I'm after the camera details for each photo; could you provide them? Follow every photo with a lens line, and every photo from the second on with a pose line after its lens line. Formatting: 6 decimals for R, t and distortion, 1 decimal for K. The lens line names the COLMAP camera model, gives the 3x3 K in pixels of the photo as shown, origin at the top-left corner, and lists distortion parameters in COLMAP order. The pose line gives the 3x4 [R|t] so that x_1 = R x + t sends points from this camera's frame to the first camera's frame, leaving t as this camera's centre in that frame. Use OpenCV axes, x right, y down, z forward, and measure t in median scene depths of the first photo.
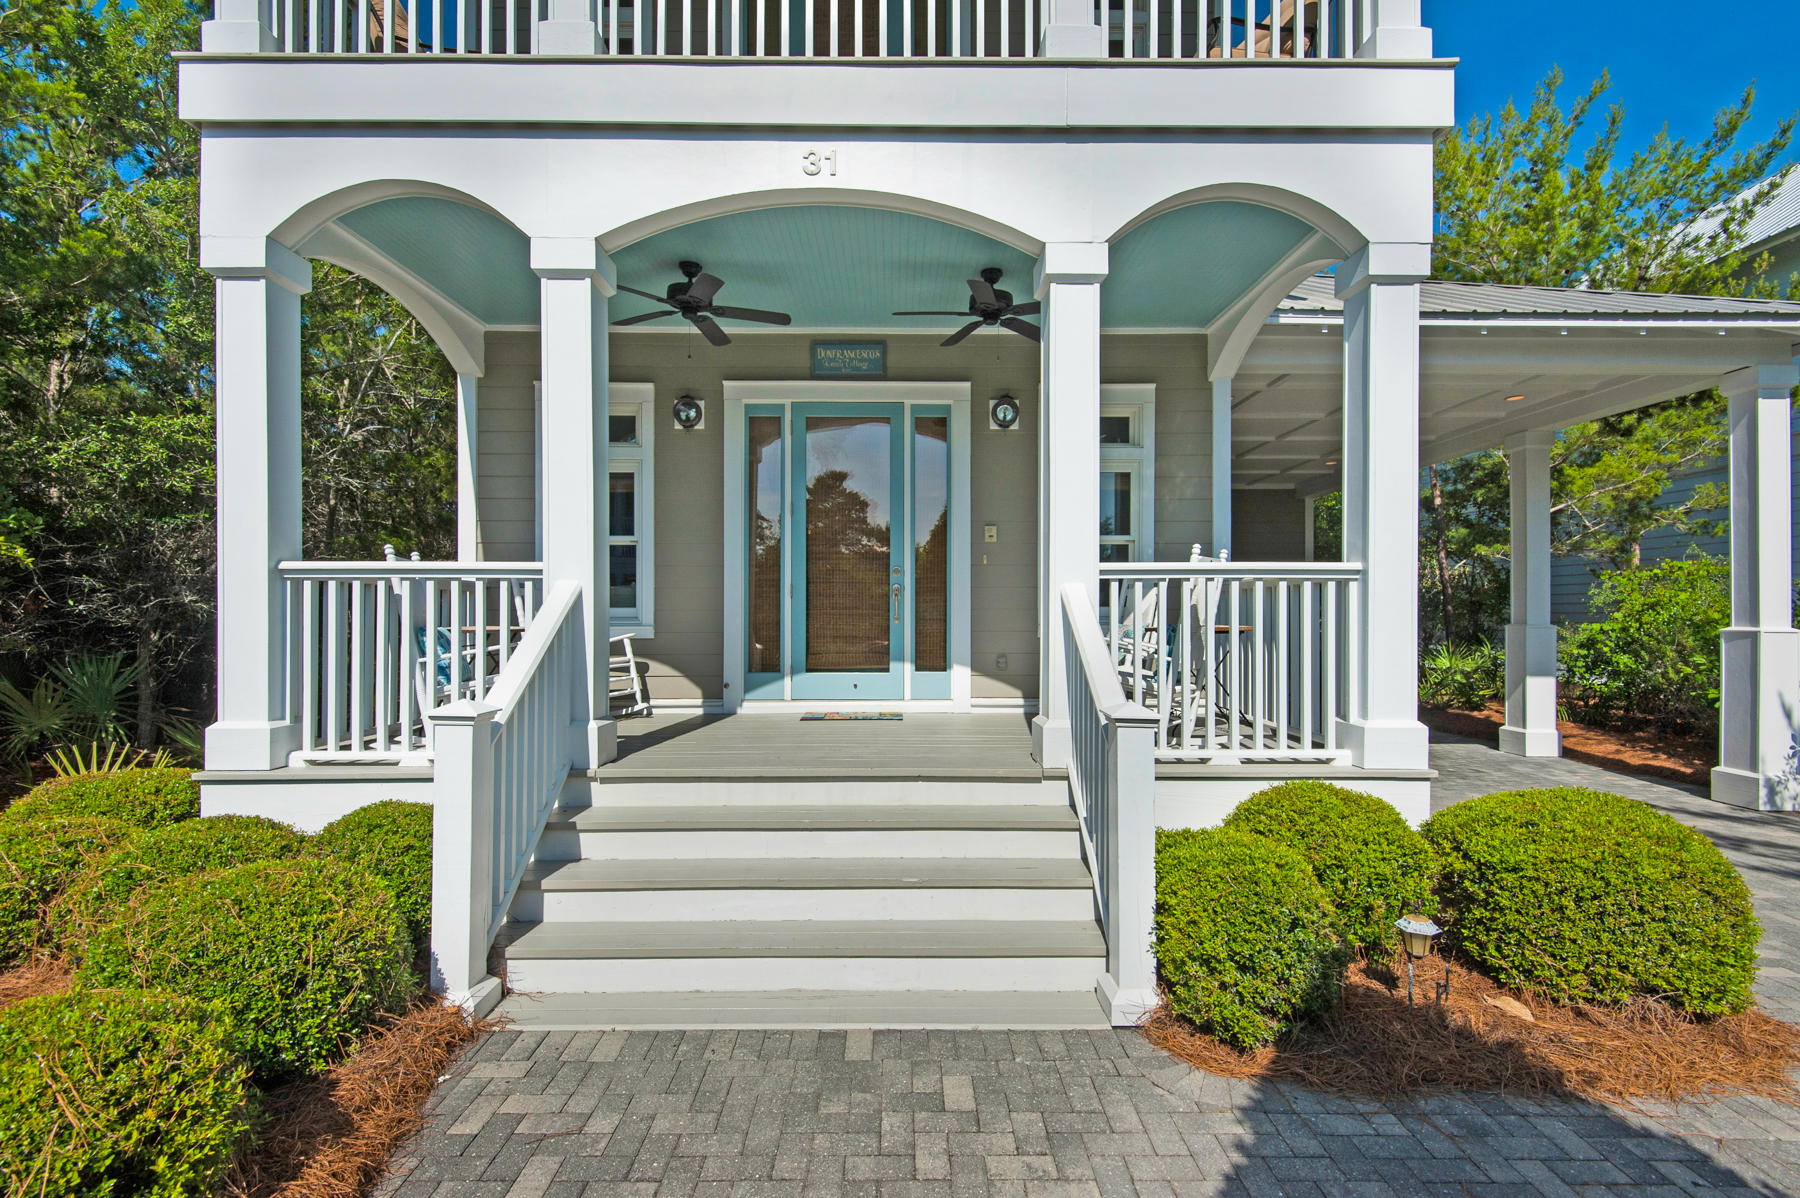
lens RADIAL K [[809.4, 0, 909.3], [0, 809.4, 604.9], [0, 0, 1]] dist [0.003222, 0.000381]
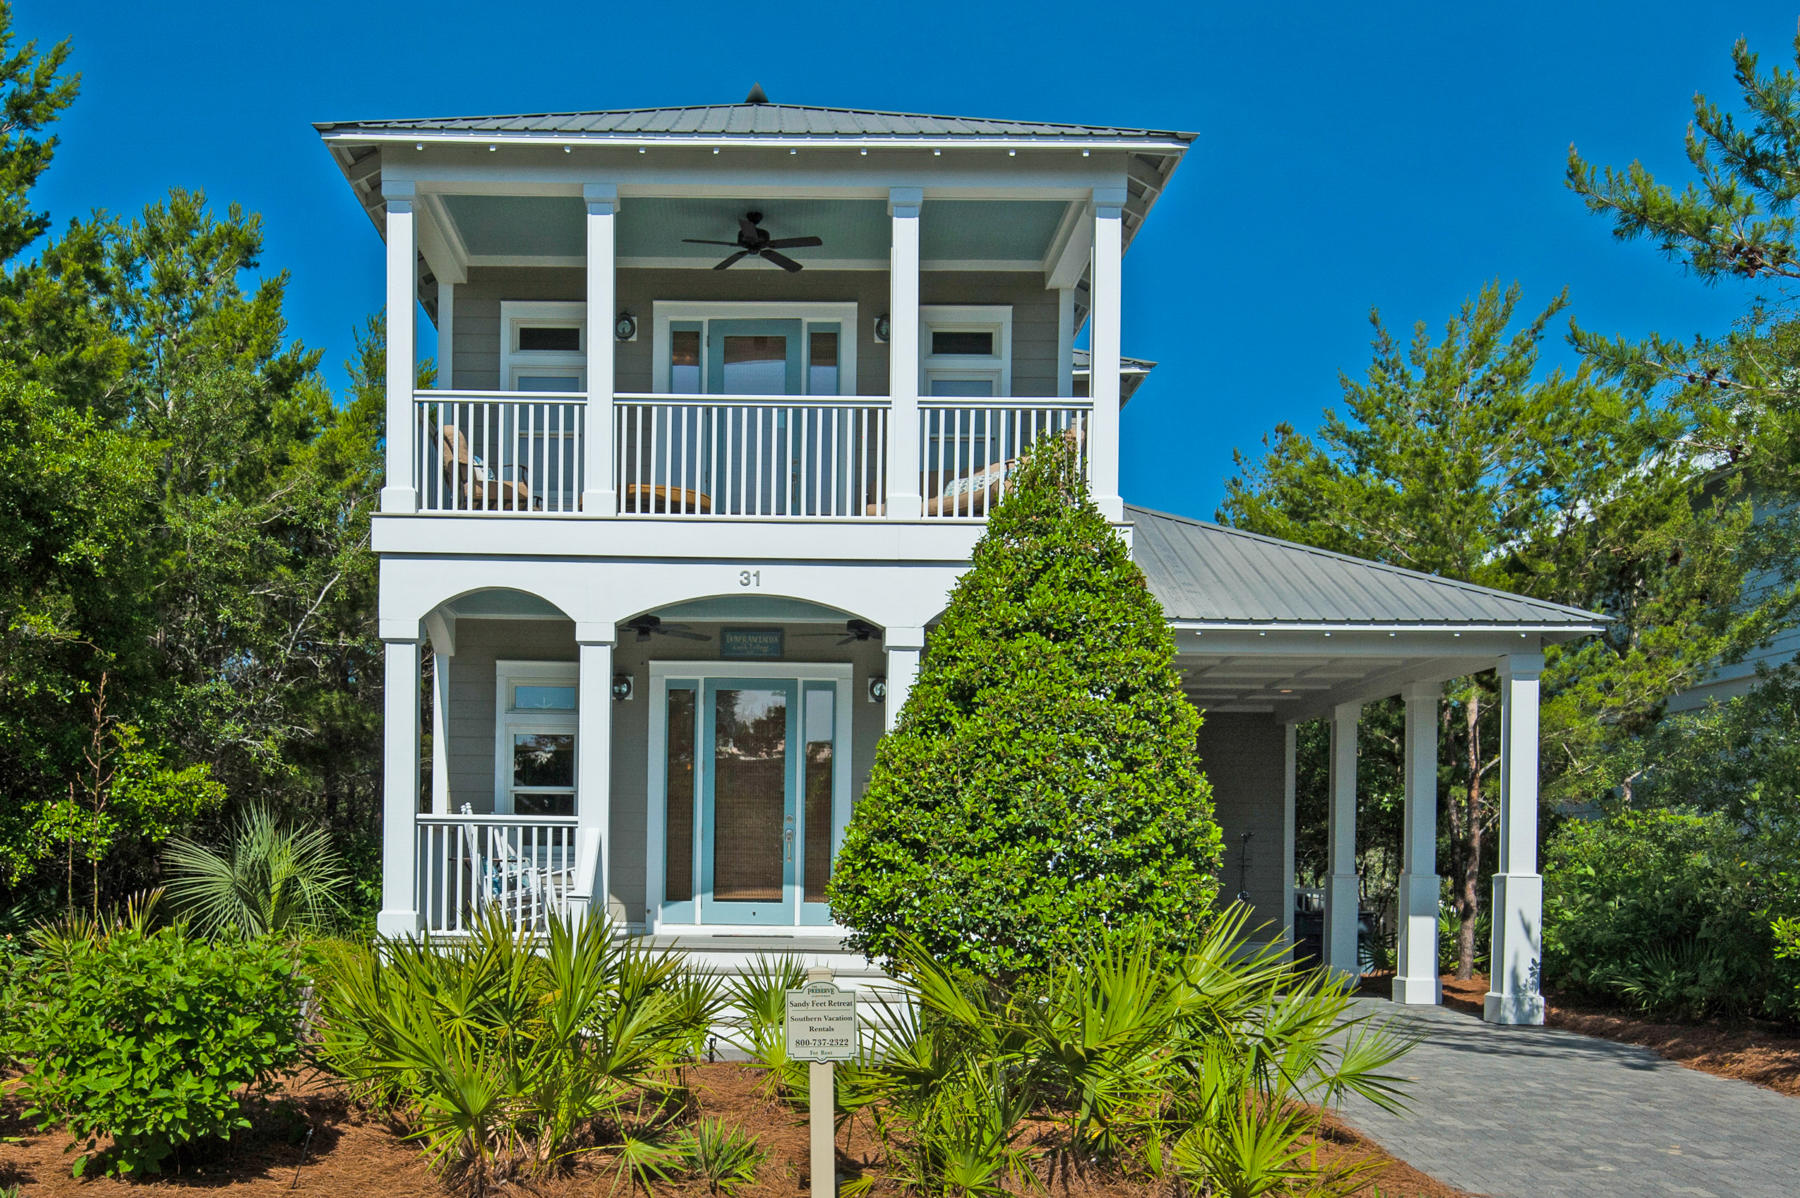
lens RADIAL K [[1660.7, 0, 834.9], [0, 1660.7, 868.2], [0, 0, 1]] dist [0.005466, -0.009436]
pose [[0.999880, 0.012315, -0.009348, 0.093557], [-0.012247, 0.999898, 0.007391, 0.019077], [0.009438, -0.007275, 0.999929, -2.190046]]
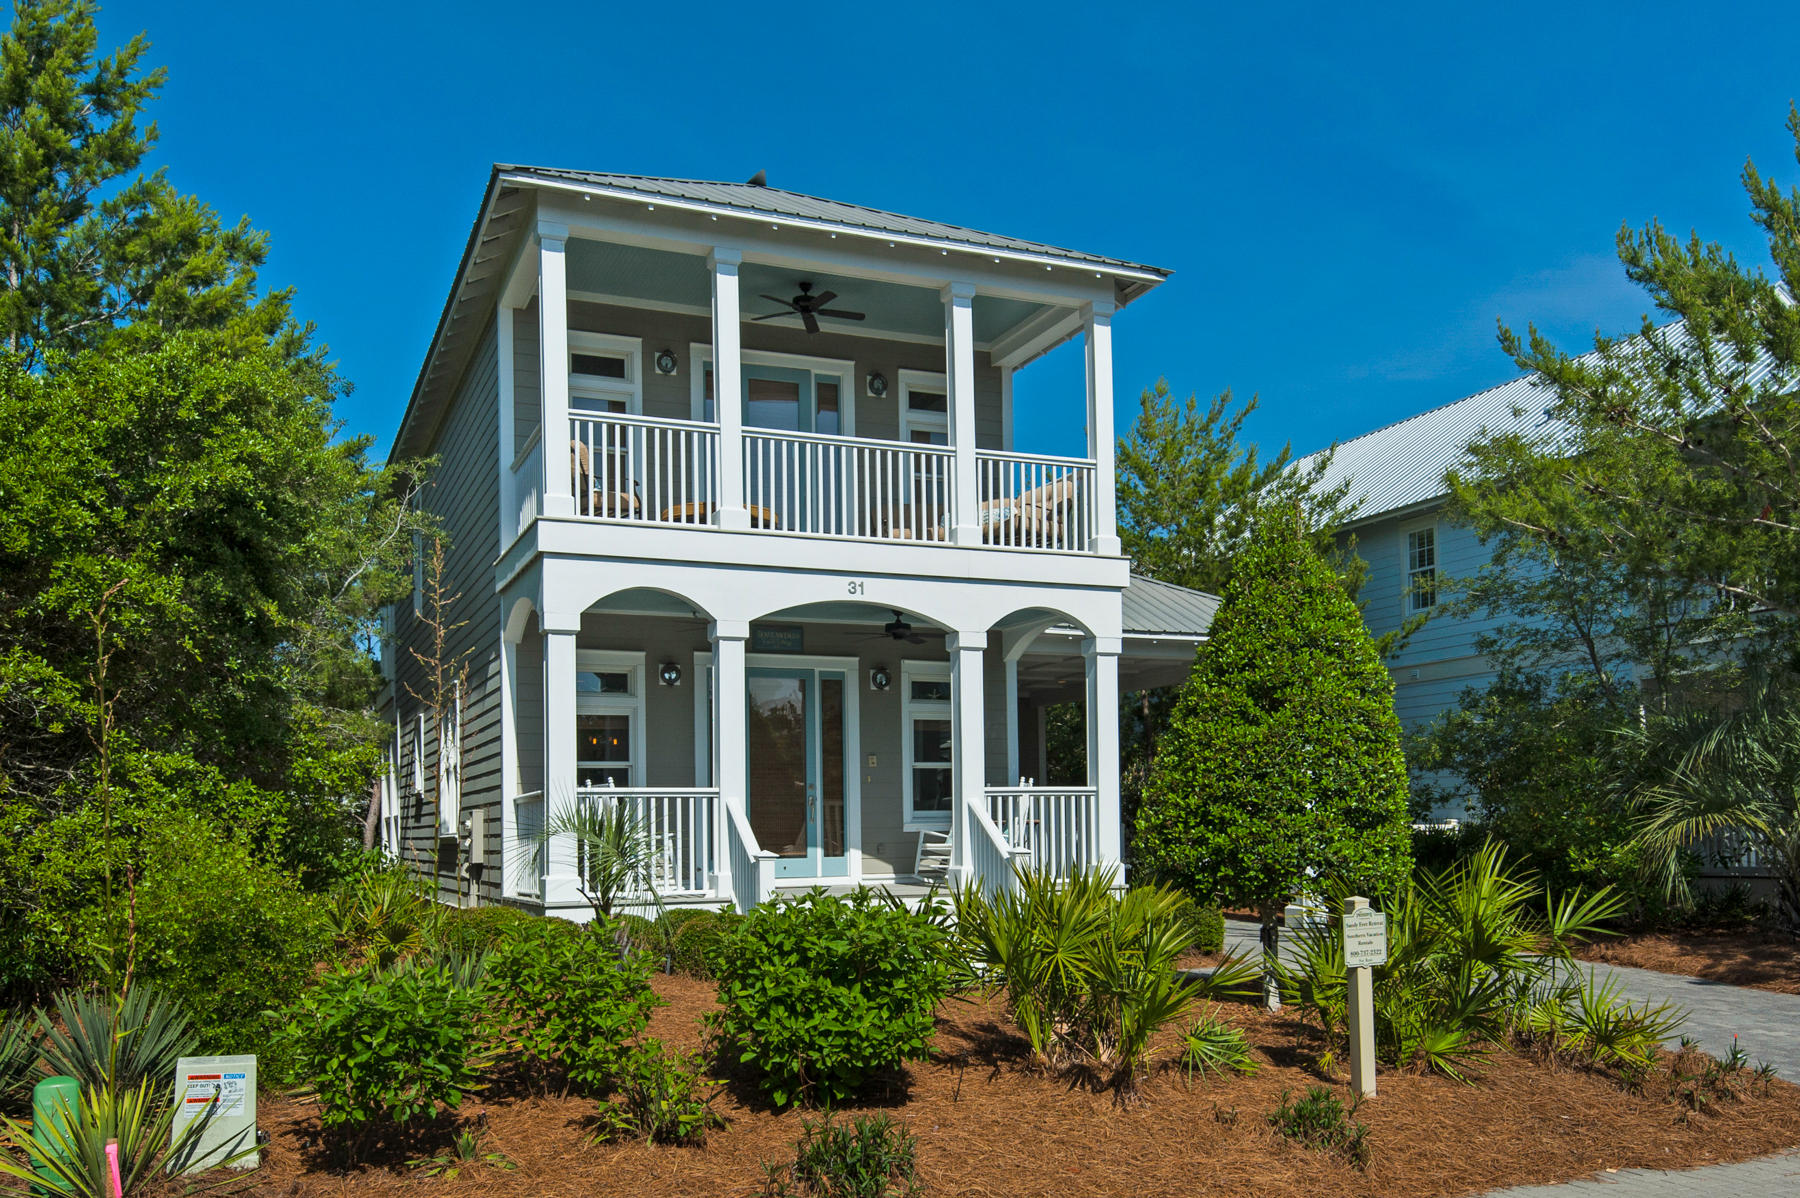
lens RADIAL K [[1472.7, 0, 902.7], [0, 1472.7, 759.6], [0, 0, 1]] dist [0.008304, 0.000369]
pose [[0.922645, 0.004240, 0.385626, -1.278464], [0.010616, 0.999281, -0.036388, 0.009578], [-0.385503, 0.037667, 0.921937, -2.164683]]
